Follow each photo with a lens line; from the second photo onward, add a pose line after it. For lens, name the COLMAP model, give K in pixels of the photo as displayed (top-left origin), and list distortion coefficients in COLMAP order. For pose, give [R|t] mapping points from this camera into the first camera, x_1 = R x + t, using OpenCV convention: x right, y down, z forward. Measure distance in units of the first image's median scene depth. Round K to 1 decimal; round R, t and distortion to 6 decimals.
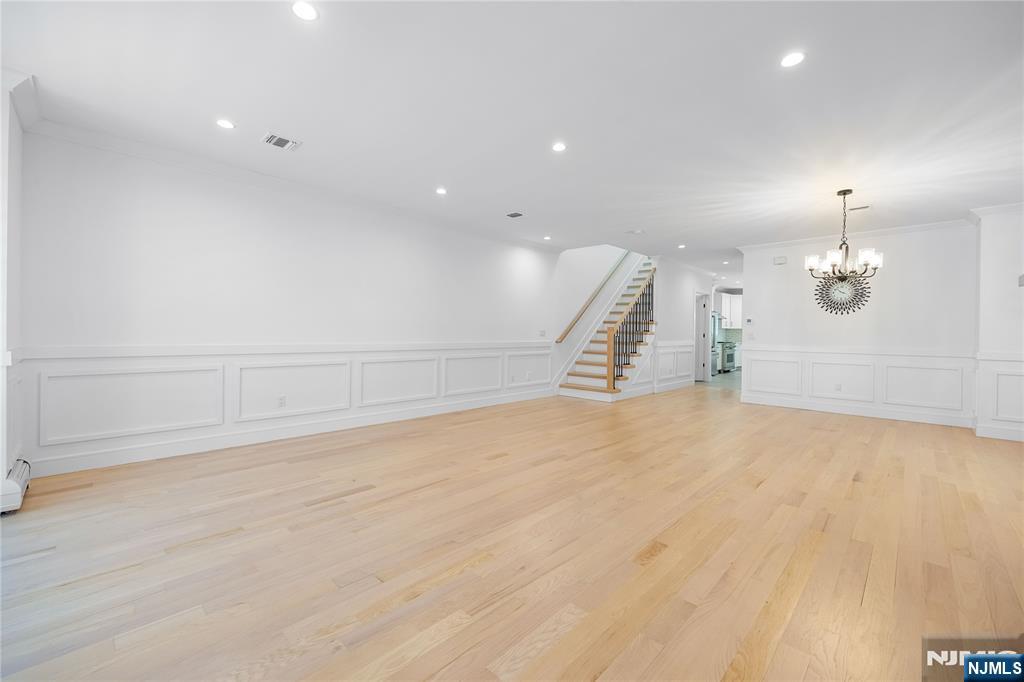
lens RADIAL K [[419.3, 0, 511.4], [0, 419.3, 332.6], [0, 0, 1]] dist [-0.007897, 0.000392]
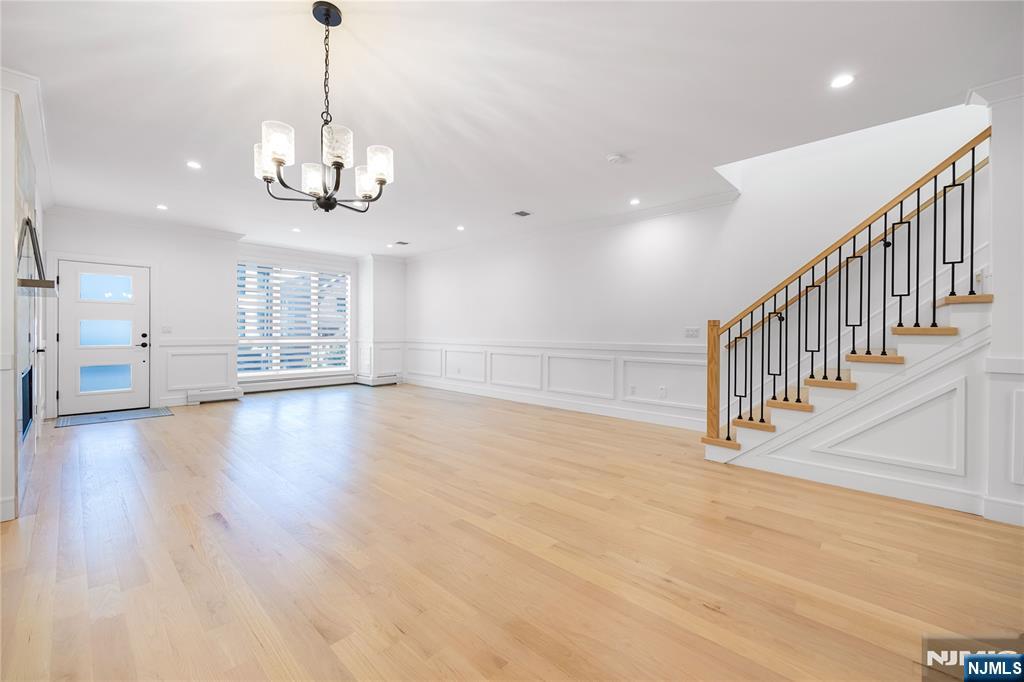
lens RADIAL K [[419.3, 0, 516.1], [0, 419.3, 336.2], [0, 0, 1]] dist [-0.007897, 0.000392]
pose [[0.025056, -0.001684, -0.999685, 1.181799], [-0.009220, 0.999956, -0.001916, 0.015706], [0.999644, 0.009265, 0.025040, 1.122020]]
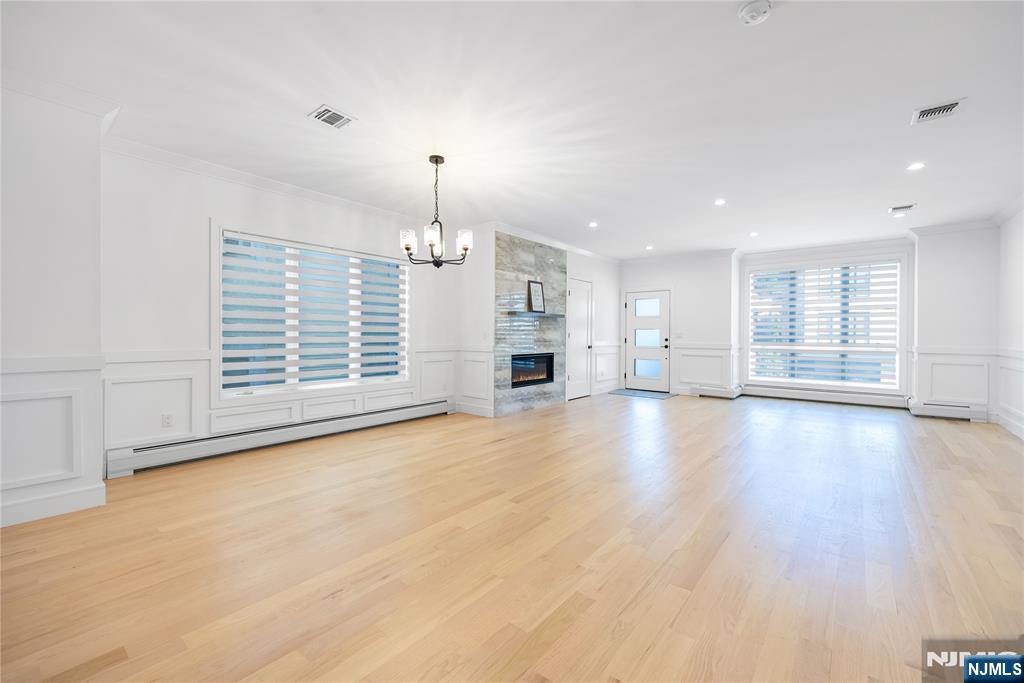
lens RADIAL K [[419.3, 0, 510.5], [0, 419.3, 337.6], [0, 0, 1]] dist [-0.007897, 0.000392]
pose [[-0.997031, -0.017769, -0.074917, 0.676368], [-0.018563, 0.999778, 0.009919, 0.007053], [0.074724, 0.011280, -0.997140, 1.719139]]
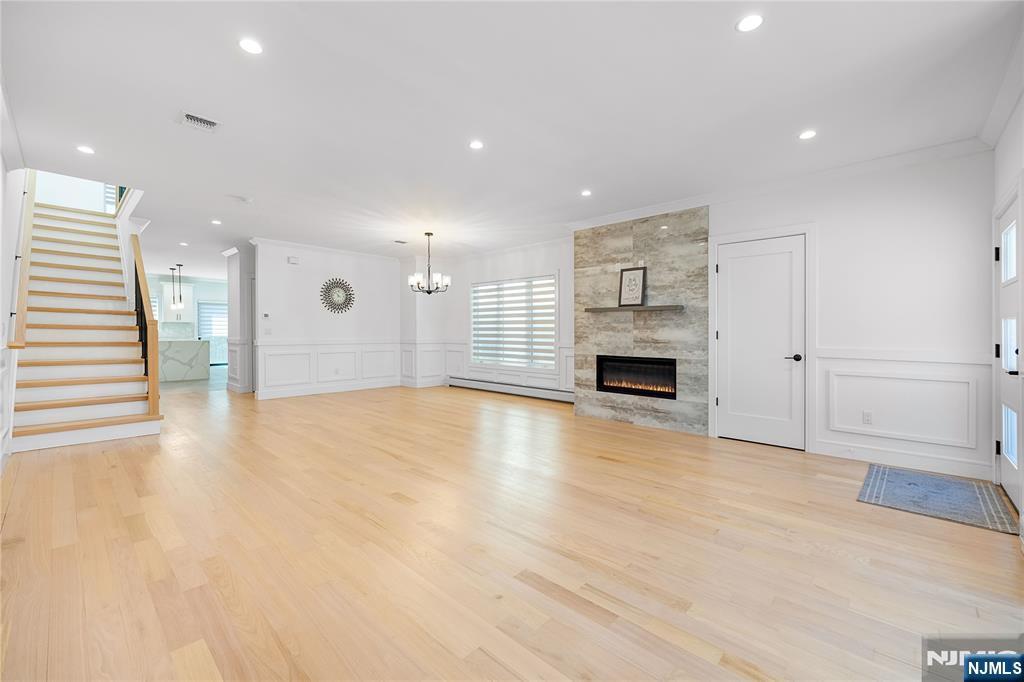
lens RADIAL K [[419.3, 0, 505.5], [0, 419.3, 335.9], [0, 0, 1]] dist [-0.007897, 0.000392]
pose [[-0.015194, -0.023860, 0.999600, -0.647294], [-0.002776, 0.999712, 0.023820, -0.009349], [-0.999881, -0.002413, -0.015256, 0.694287]]
